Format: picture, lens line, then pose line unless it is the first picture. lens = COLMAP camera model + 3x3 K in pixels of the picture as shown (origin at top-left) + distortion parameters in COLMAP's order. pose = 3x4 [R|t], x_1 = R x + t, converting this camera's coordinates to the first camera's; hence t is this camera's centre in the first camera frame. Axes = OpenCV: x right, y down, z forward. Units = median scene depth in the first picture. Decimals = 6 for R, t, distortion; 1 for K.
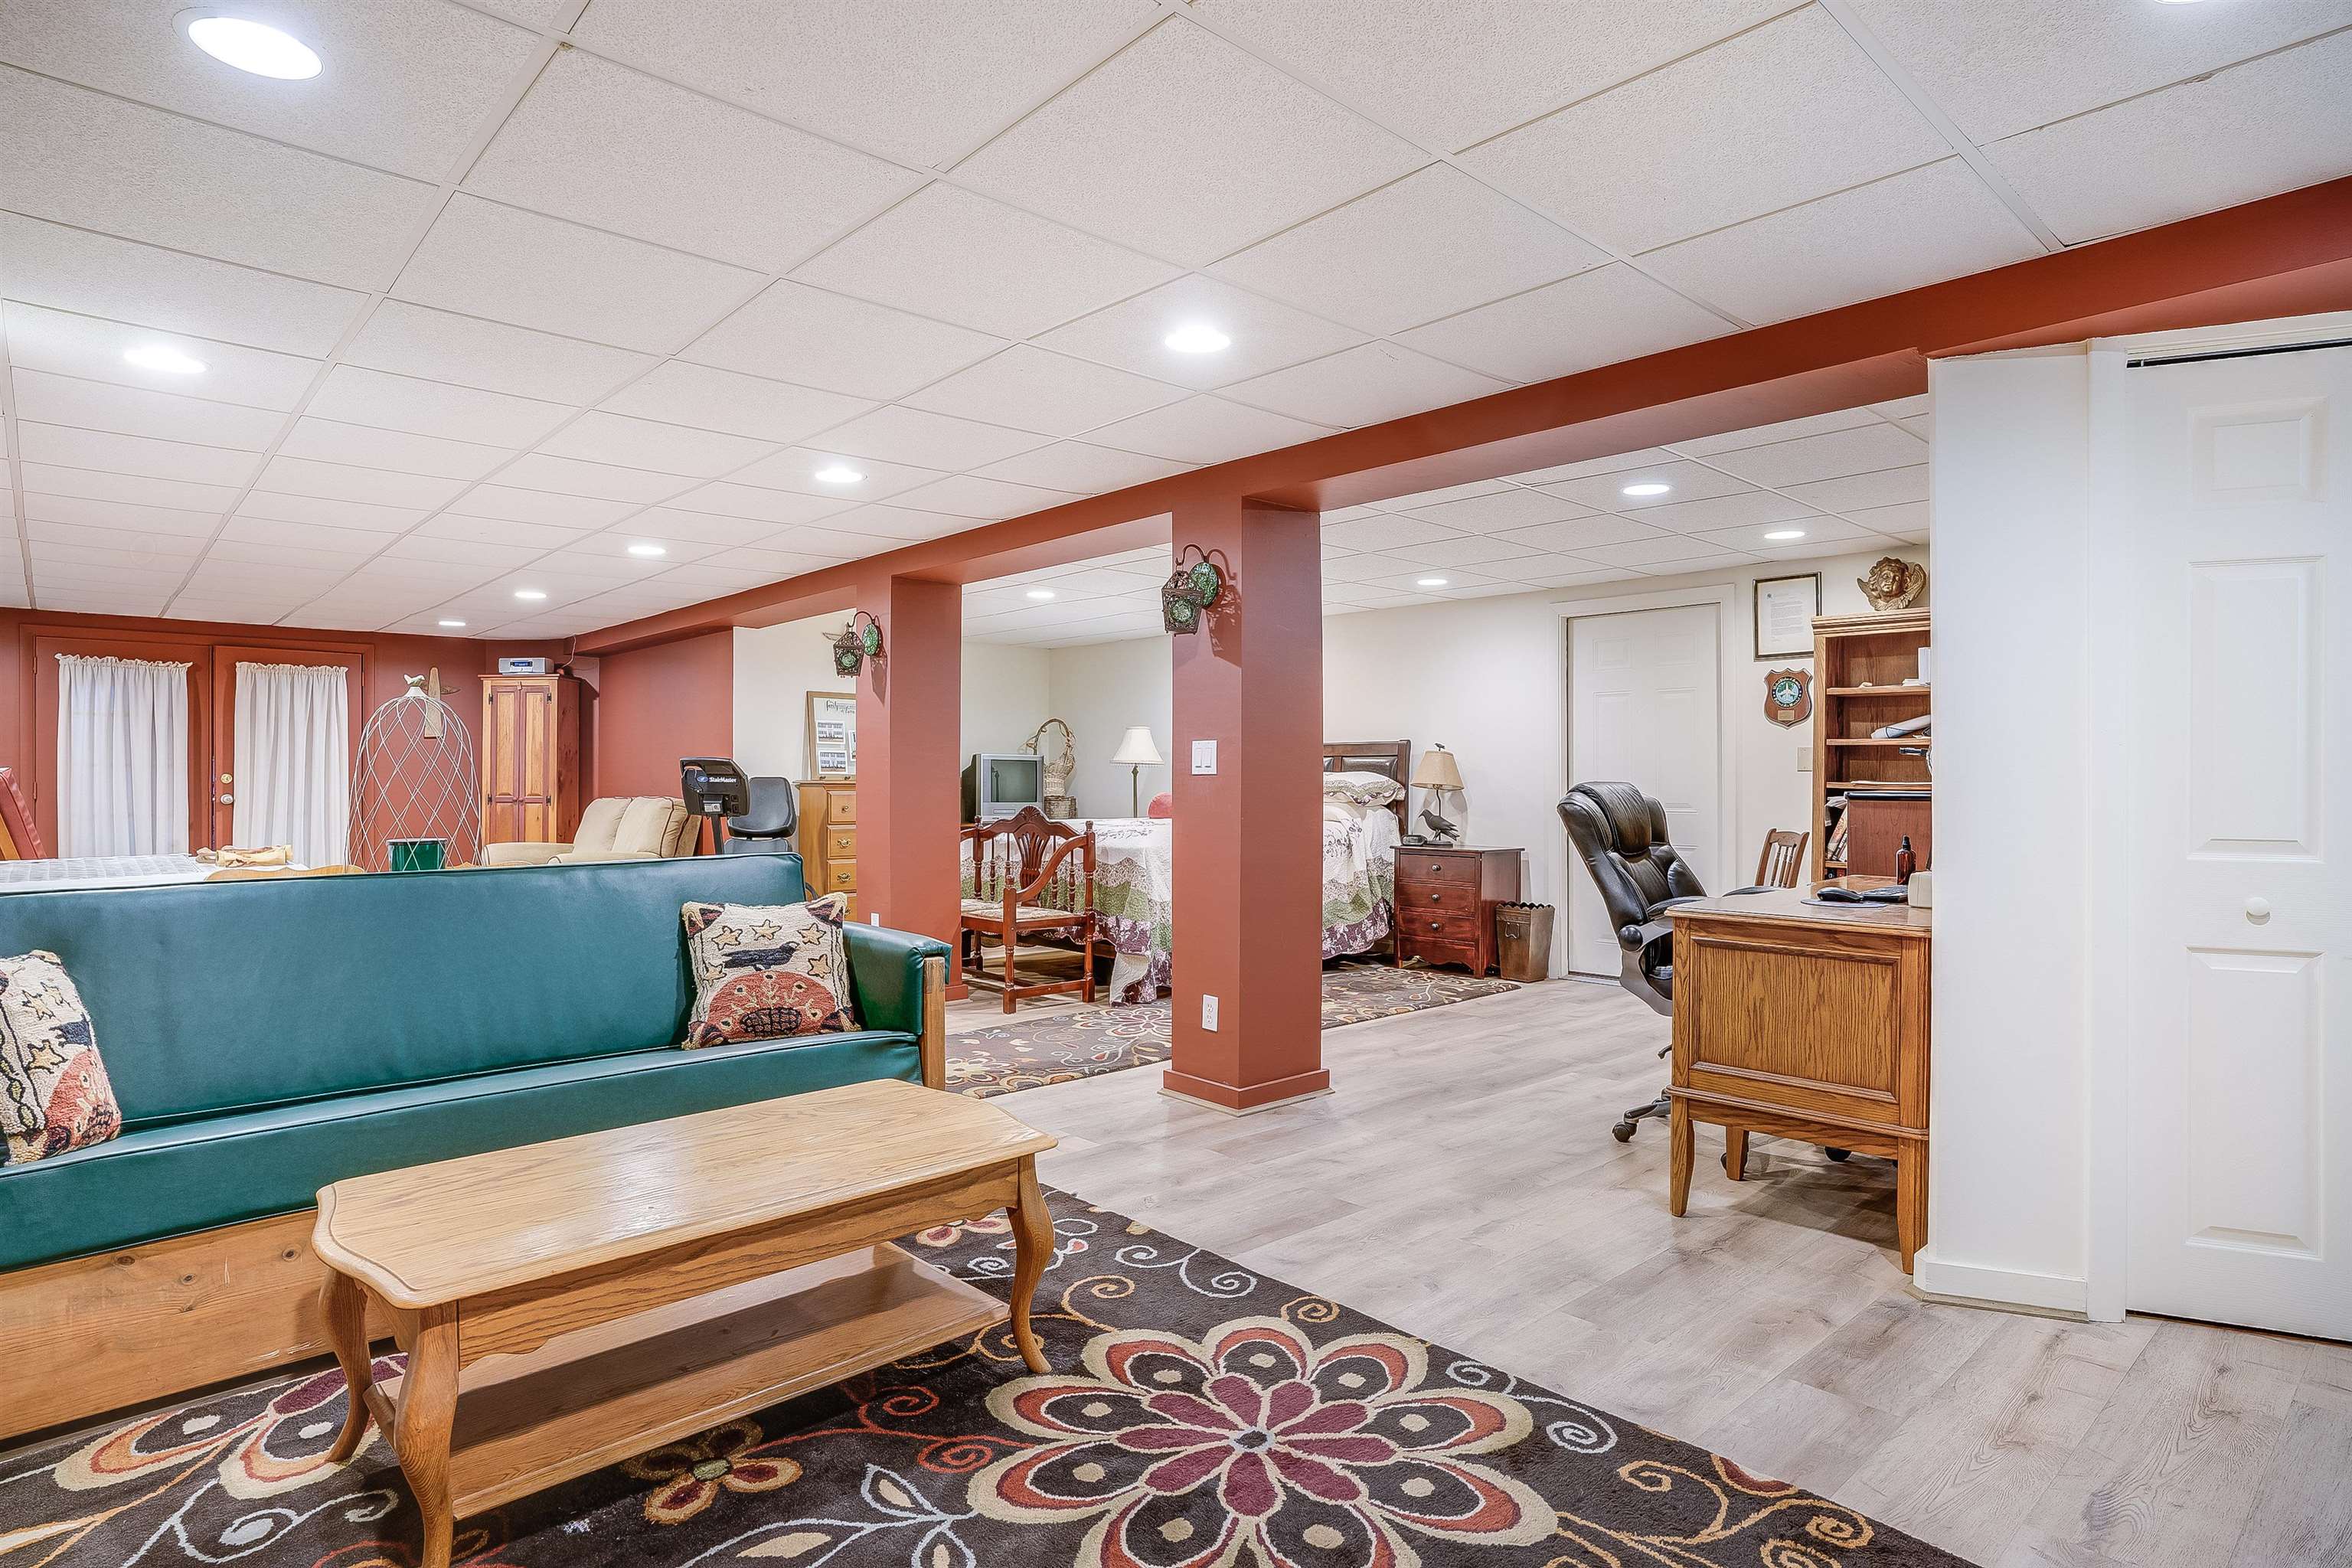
lens RADIAL K [[1274.2, 0, 1167.2], [0, 1274.2, 760.3], [0, 0, 1]] dist [-0.018372, 0.002939]
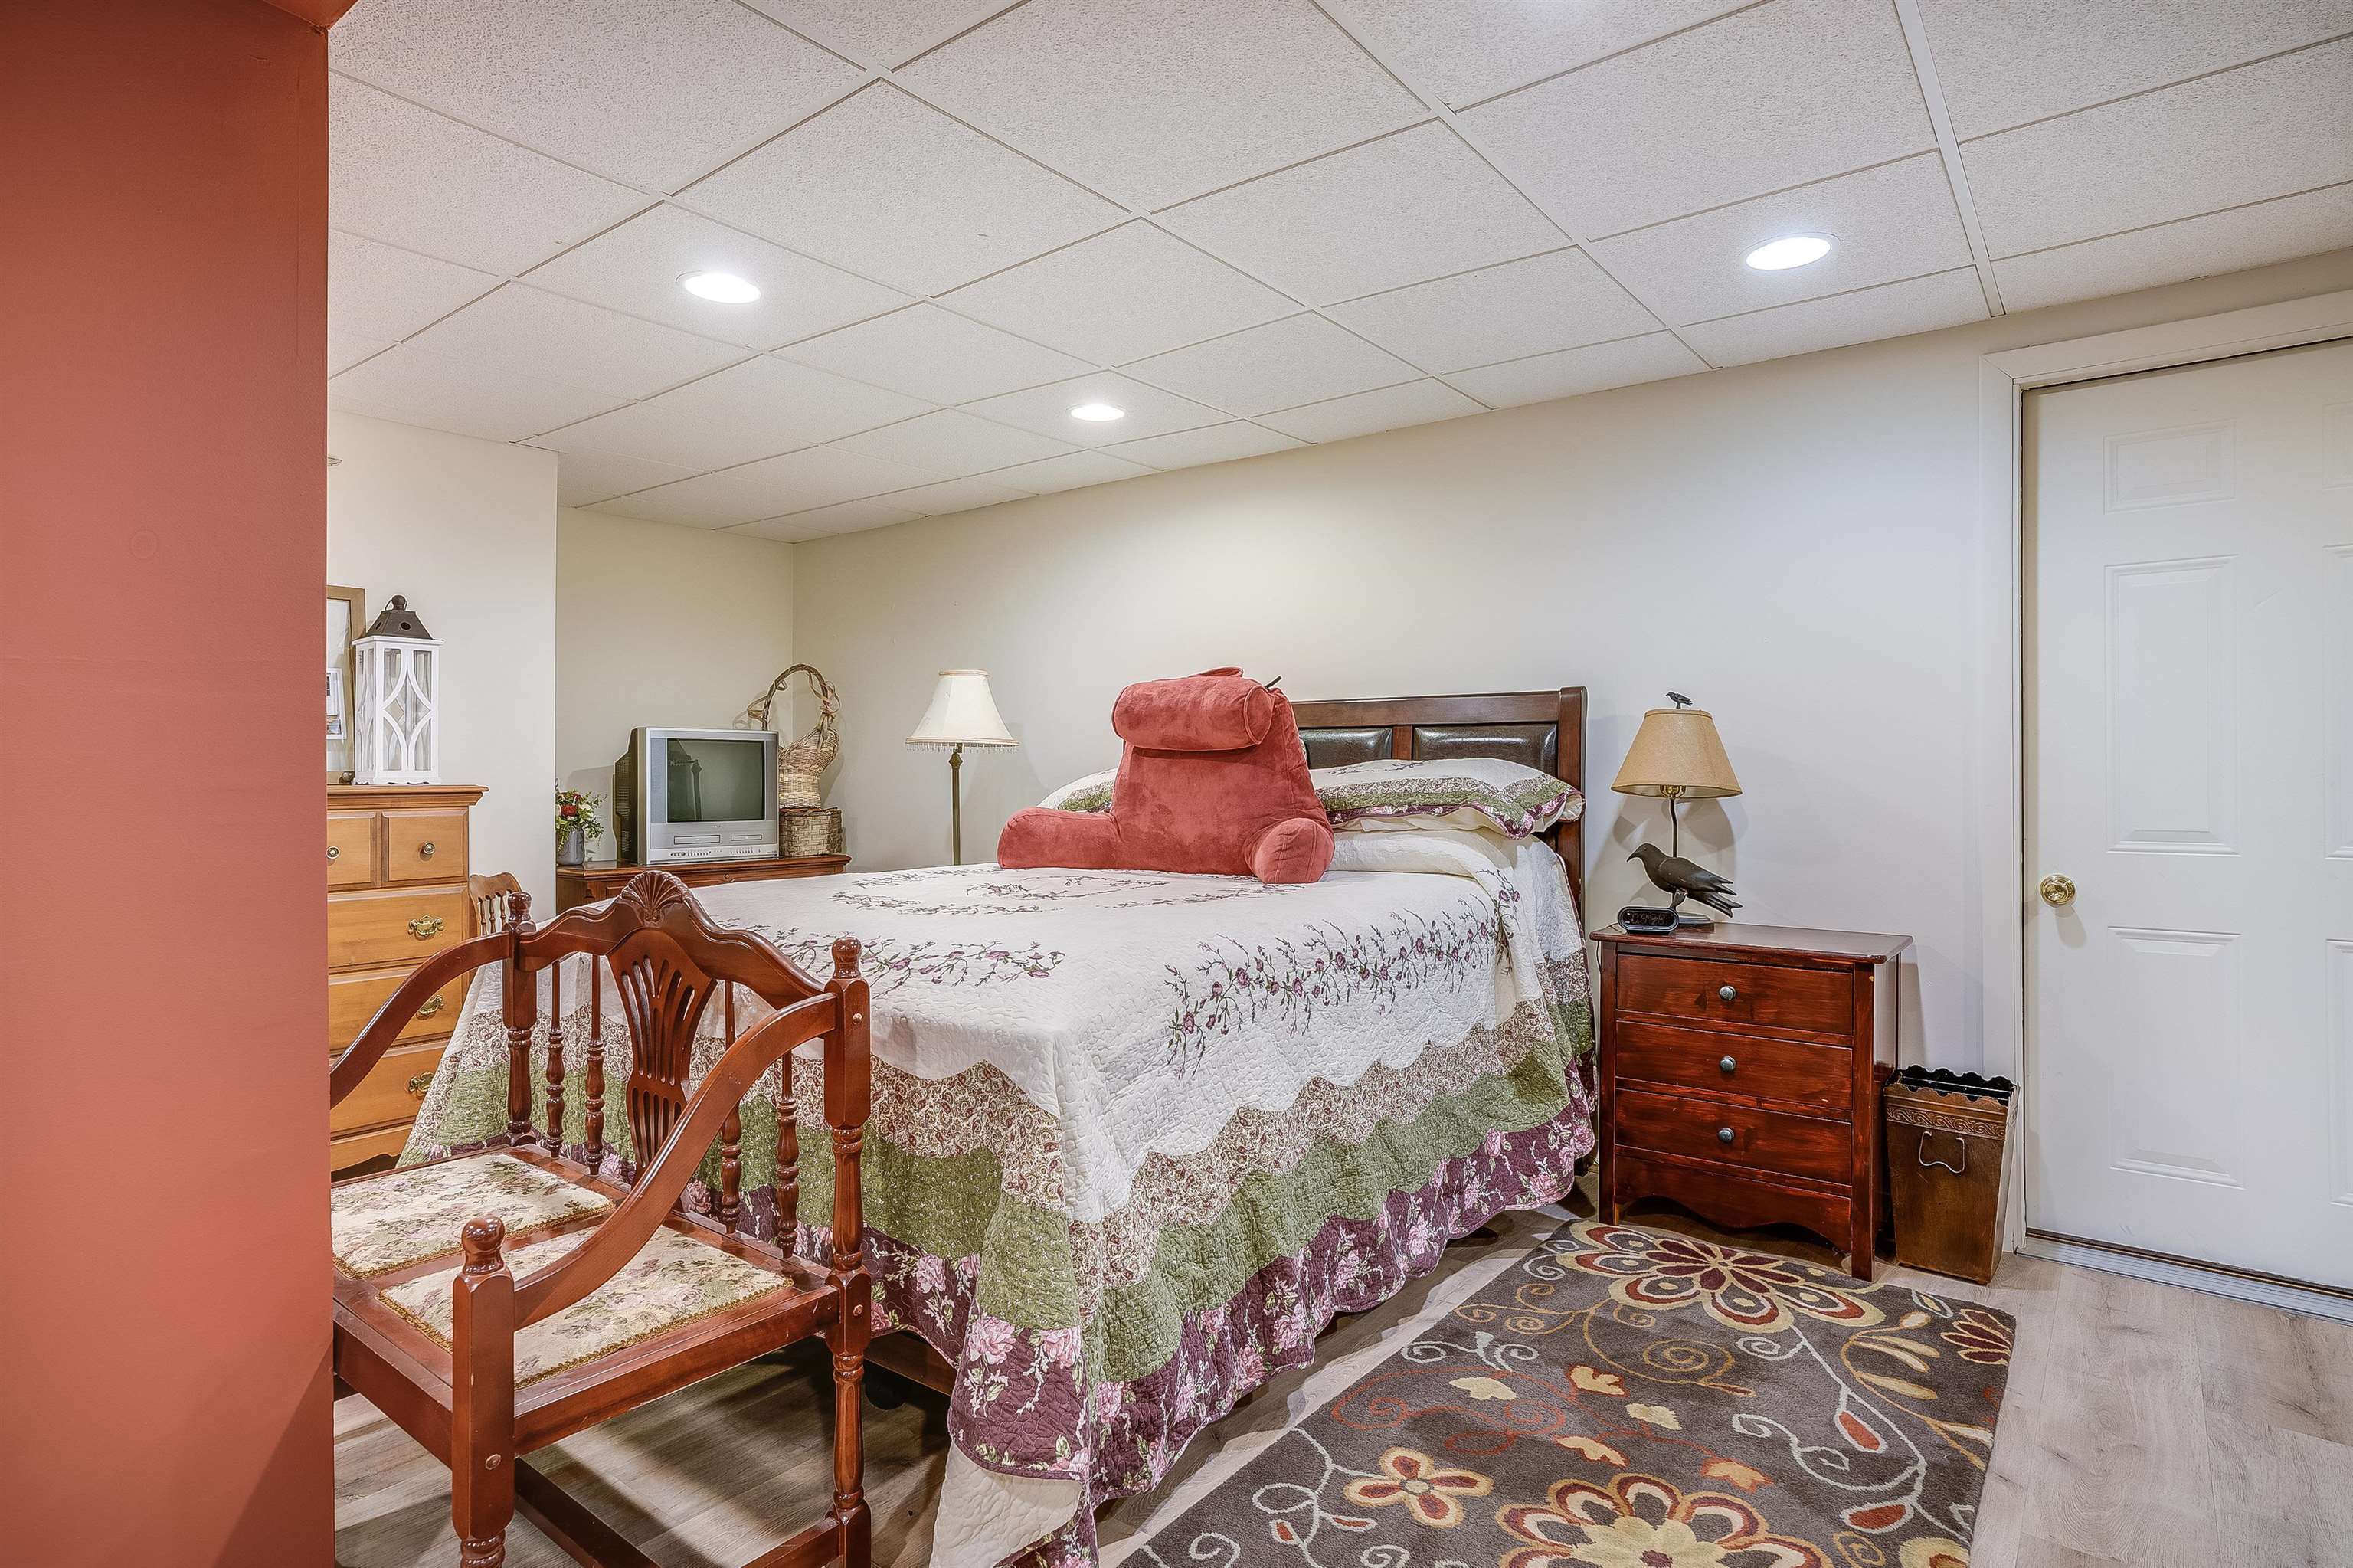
lens RADIAL K [[1274.8, 0, 1167.7], [0, 1274.8, 760.3], [0, 0, 1]] dist [-0.018372, 0.002939]
pose [[0.986566, -0.005148, 0.163283, -0.033113], [0.003677, 0.999950, 0.009315, 0.005645], [-0.163322, -0.008590, 0.986535, 0.634710]]
